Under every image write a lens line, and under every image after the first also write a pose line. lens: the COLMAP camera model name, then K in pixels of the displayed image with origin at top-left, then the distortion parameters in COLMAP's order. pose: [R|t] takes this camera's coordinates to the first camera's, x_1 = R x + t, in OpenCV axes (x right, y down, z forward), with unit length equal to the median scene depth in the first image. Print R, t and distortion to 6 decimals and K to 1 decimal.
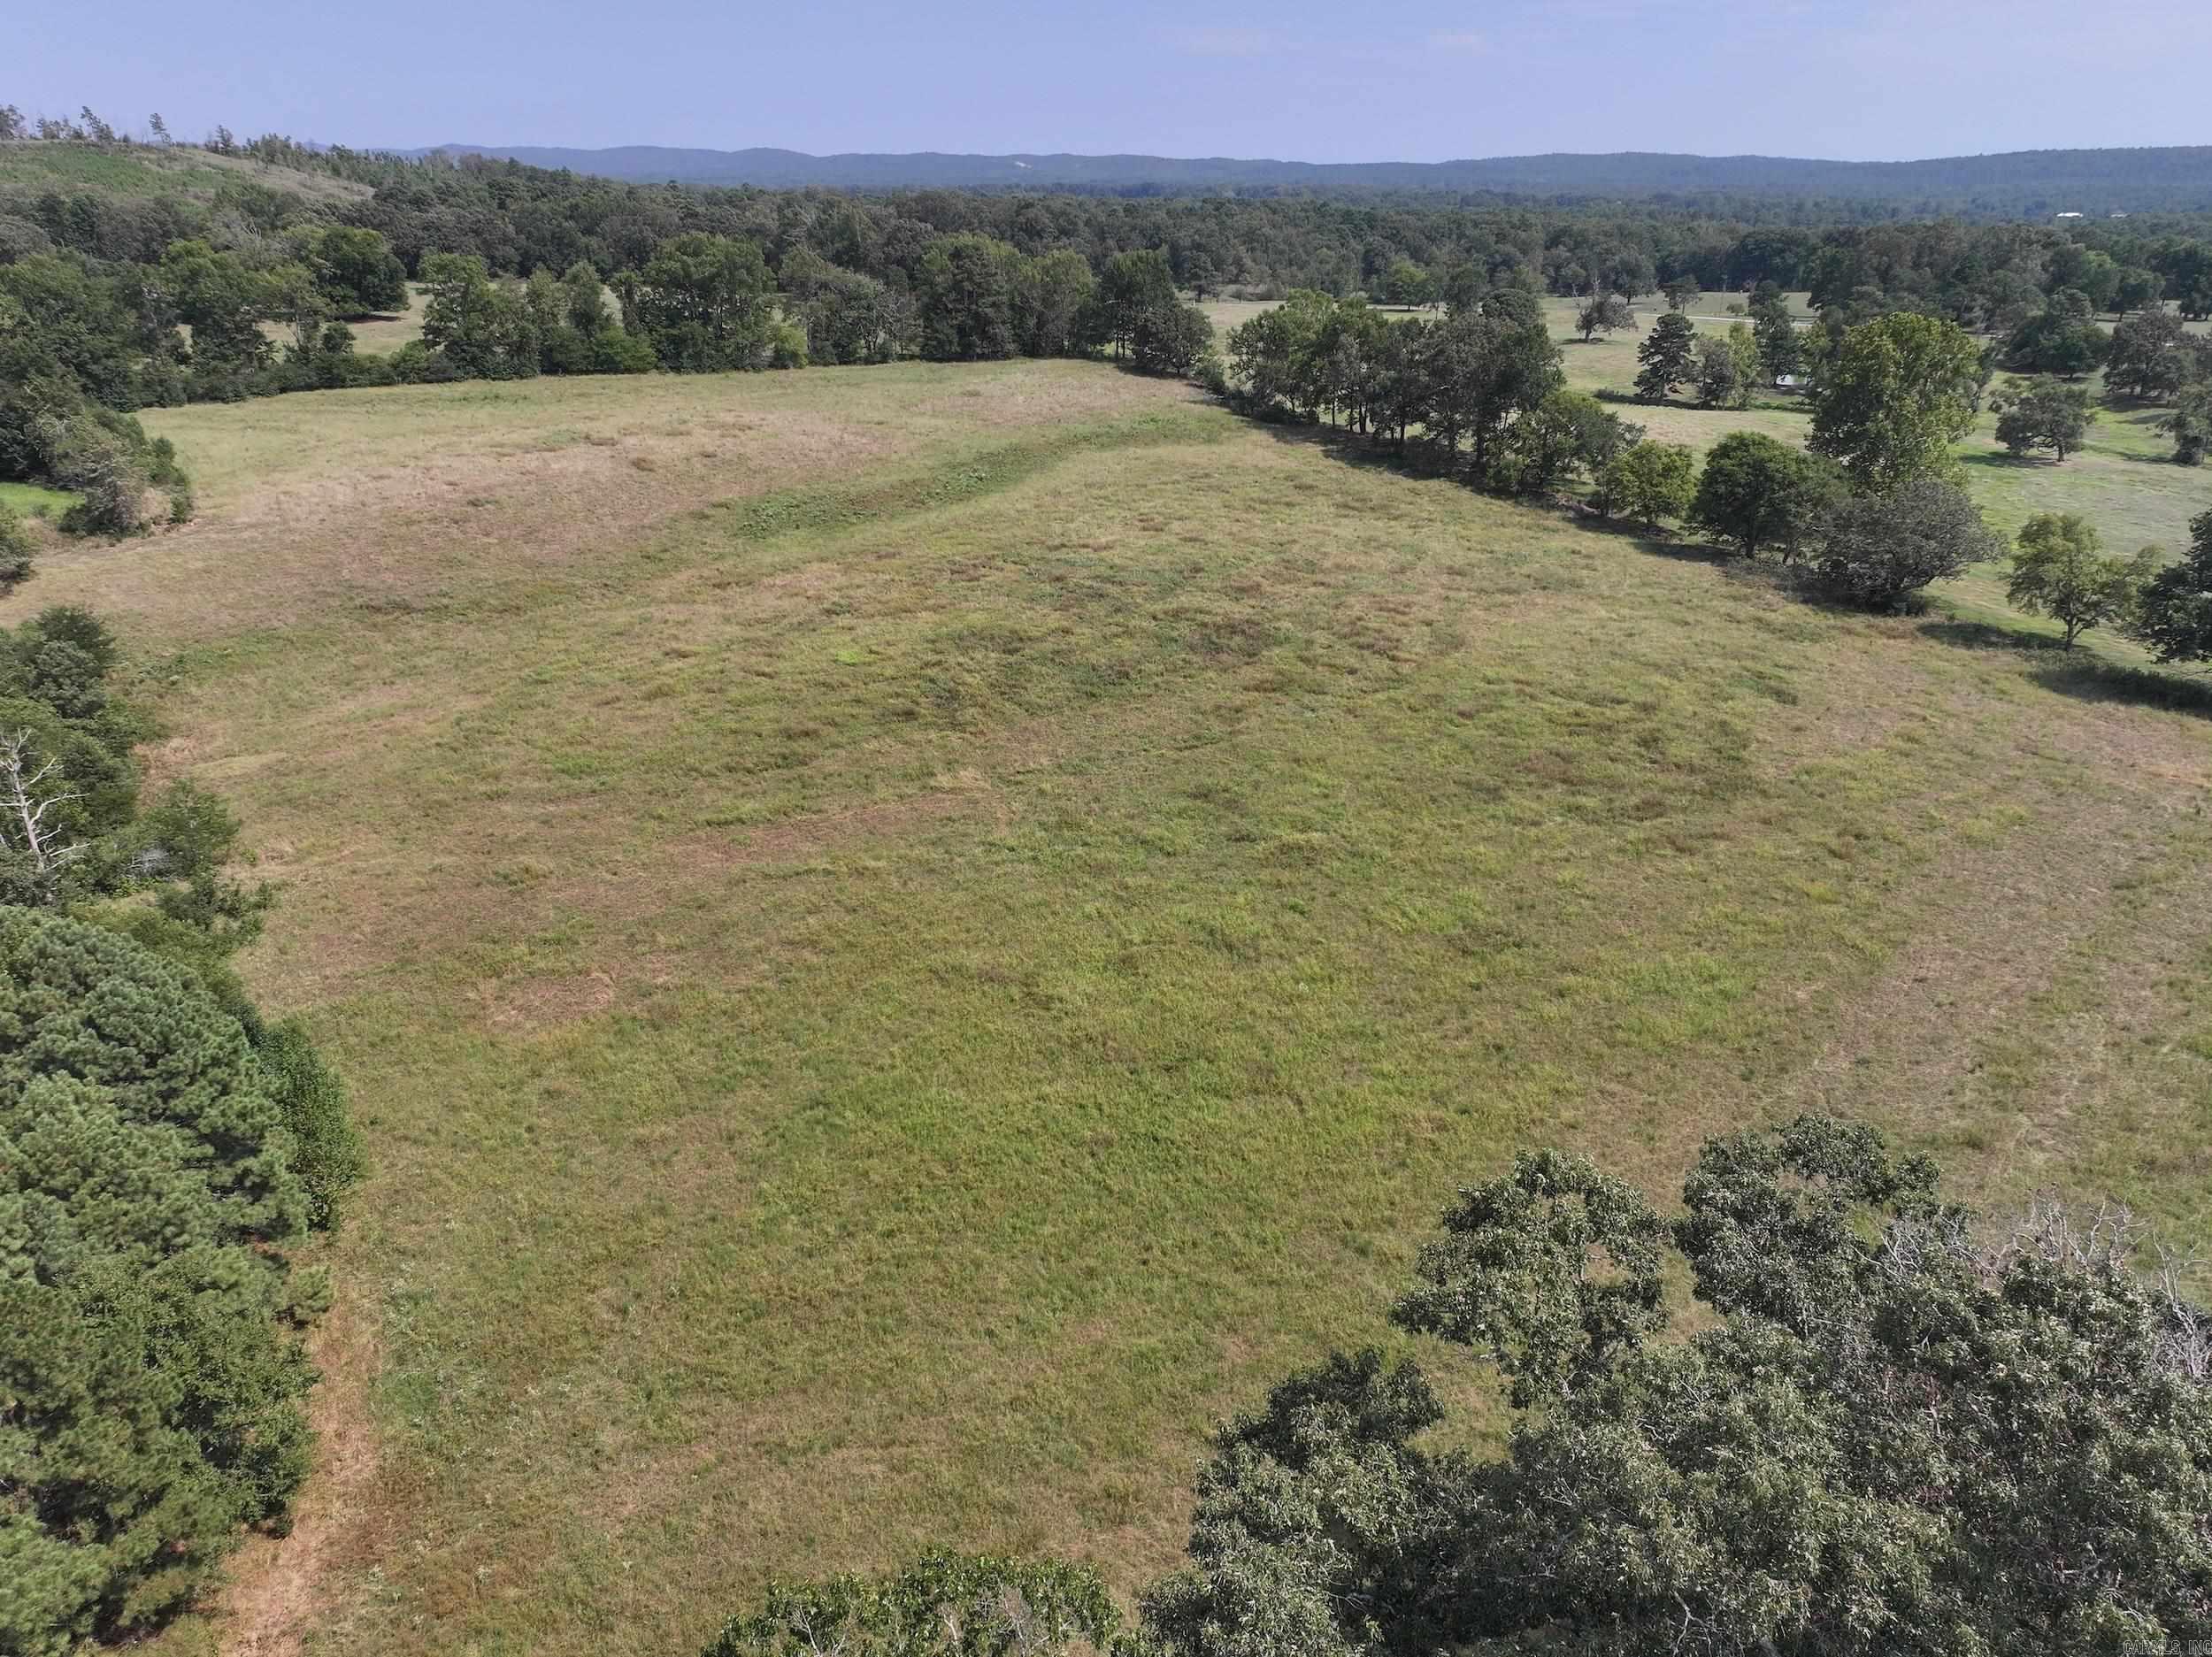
lens RADIAL K [[1725.2, 0, 1104.6], [0, 1725.2, 826.1], [0, 0, 1]] dist [0.001781, 0.012007]
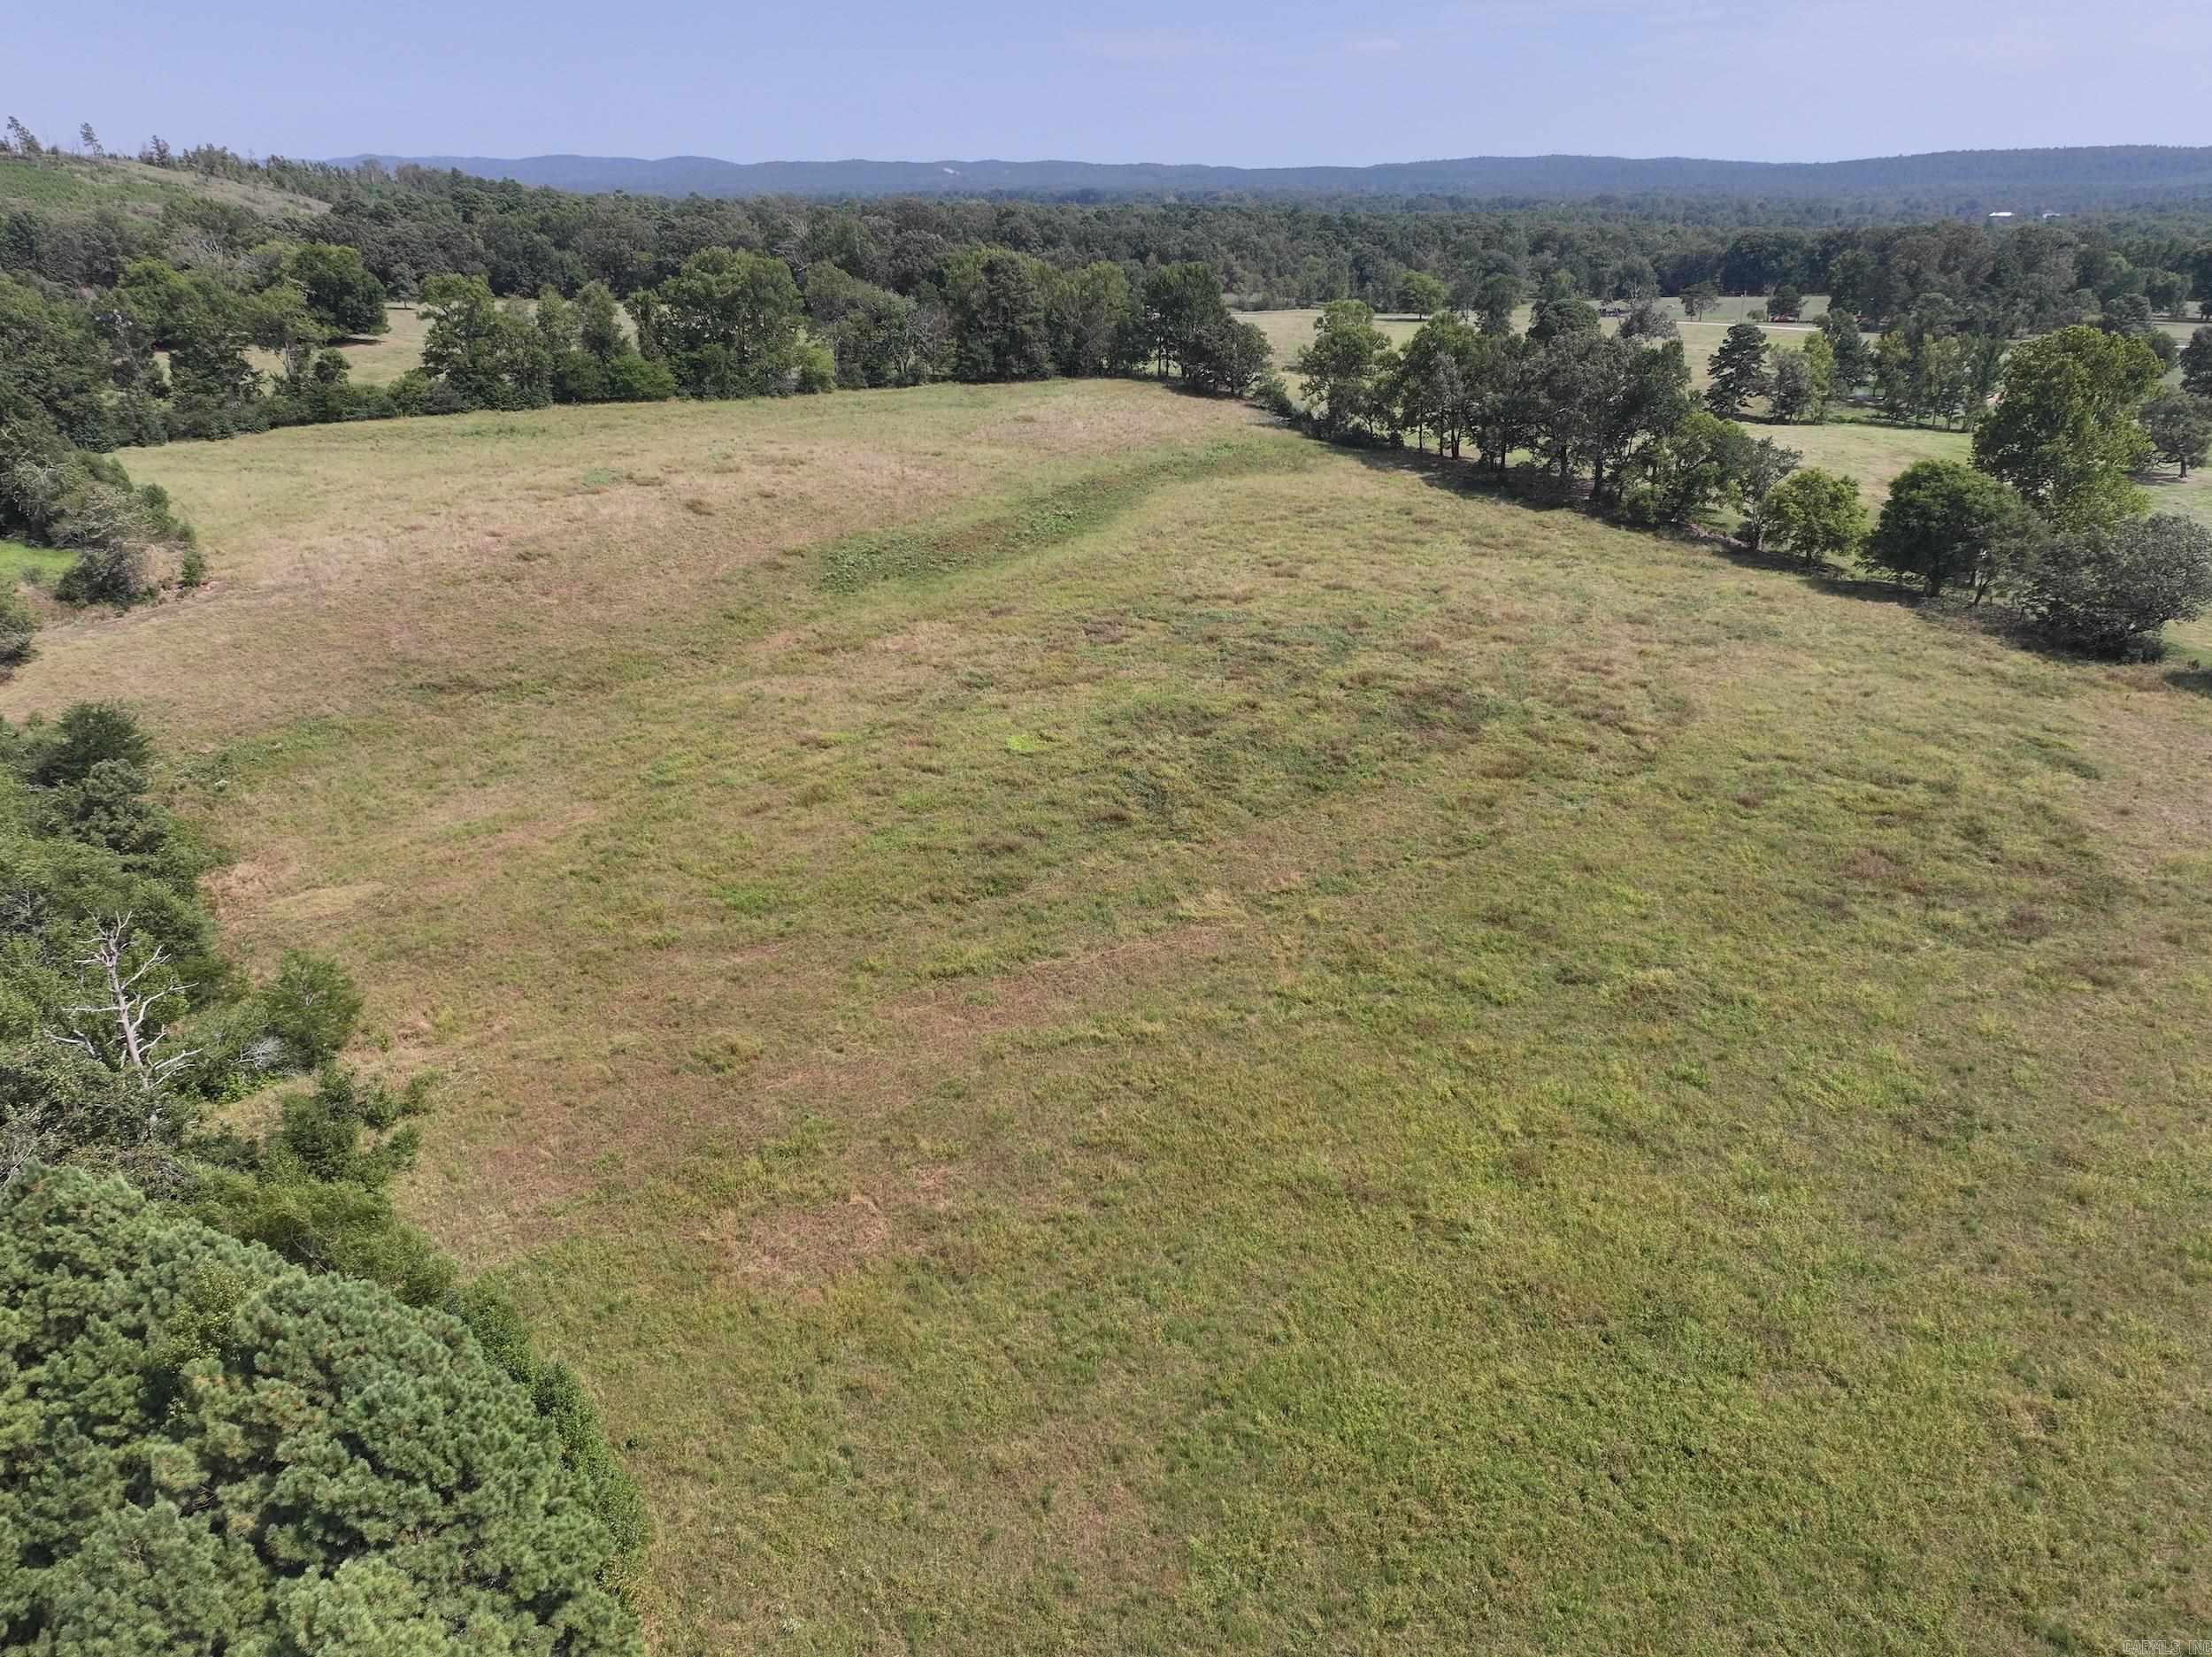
lens RADIAL K [[1725.2, 0, 1110.4], [0, 1725.2, 837.2], [0, 0, 1]] dist [0.001781, 0.012007]
pose [[0.999110, -0.020992, 0.036587, -0.113648], [0.020896, 0.999777, 0.002988, -0.044820], [-0.036641, -0.002221, 0.999326, 0.113542]]
